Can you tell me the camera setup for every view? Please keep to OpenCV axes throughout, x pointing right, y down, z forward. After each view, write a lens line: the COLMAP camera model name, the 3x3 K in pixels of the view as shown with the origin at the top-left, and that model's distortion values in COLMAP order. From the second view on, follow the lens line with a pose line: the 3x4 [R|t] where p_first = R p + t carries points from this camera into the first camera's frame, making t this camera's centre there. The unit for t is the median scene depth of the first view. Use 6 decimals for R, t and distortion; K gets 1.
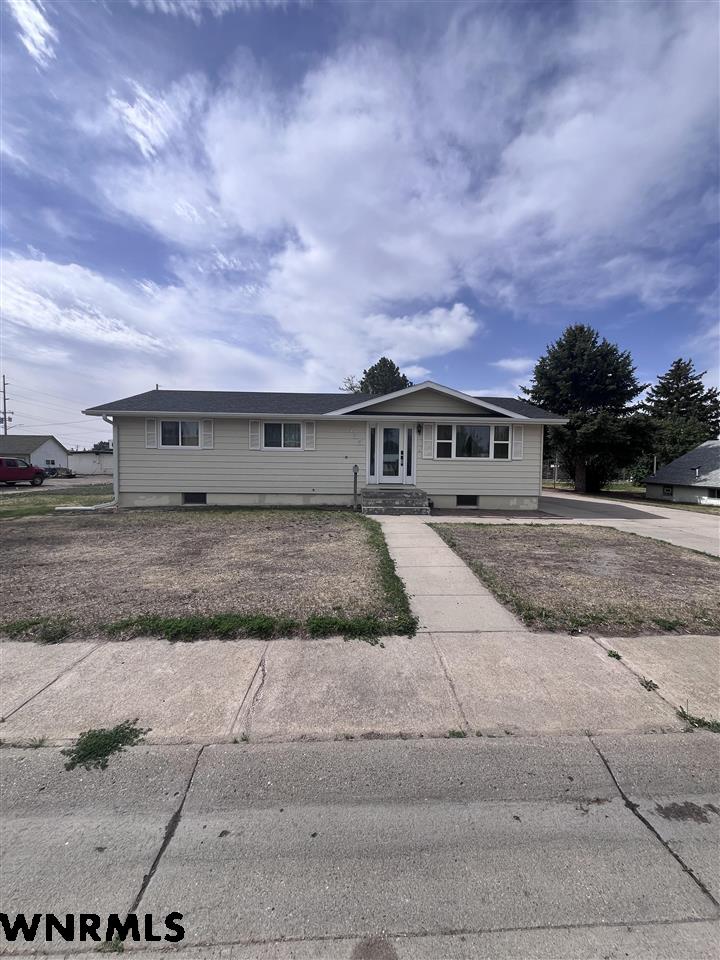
lens RADIAL K [[387.5, 0, 373.9], [0, 387.5, 491.8], [0, 0, 1]] dist [-0.001623, -0.000392]
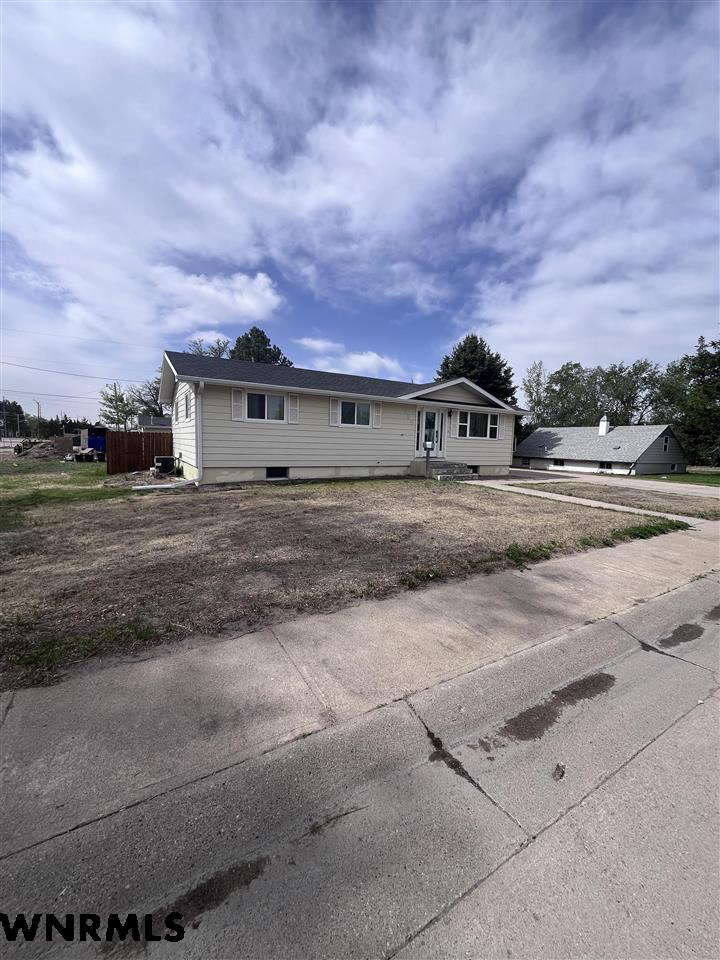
lens RADIAL K [[387.5, 0, 359.3], [0, 387.5, 485.3], [0, 0, 1]] dist [-0.001623, -0.000392]
pose [[0.881154, -0.038688, 0.471244, -0.057152], [0.014925, 0.998426, 0.054061, -0.000085], [-0.472594, -0.040603, 0.880345, 0.001027]]
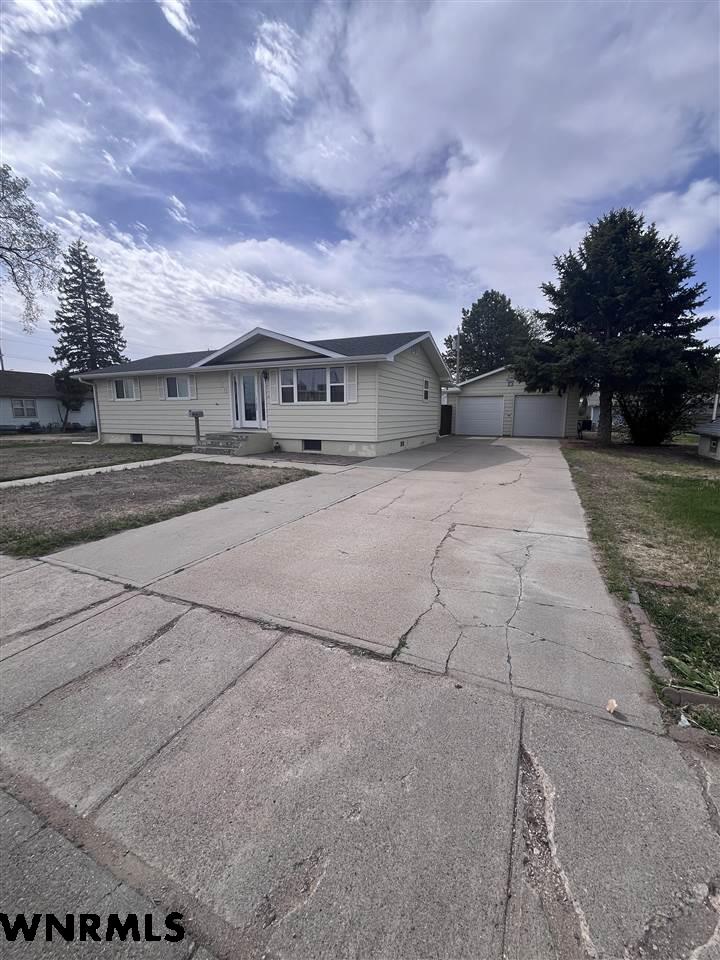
lens RADIAL K [[387.5, 0, 357.3], [0, 387.5, 505.4], [0, 0, 1]] dist [-0.001623, -0.000392]
pose [[0.881794, 0.097216, -0.461507, 0.065325], [-0.023781, 0.986446, 0.162355, 0.000807], [0.471035, -0.132188, 0.872154, 0.011492]]
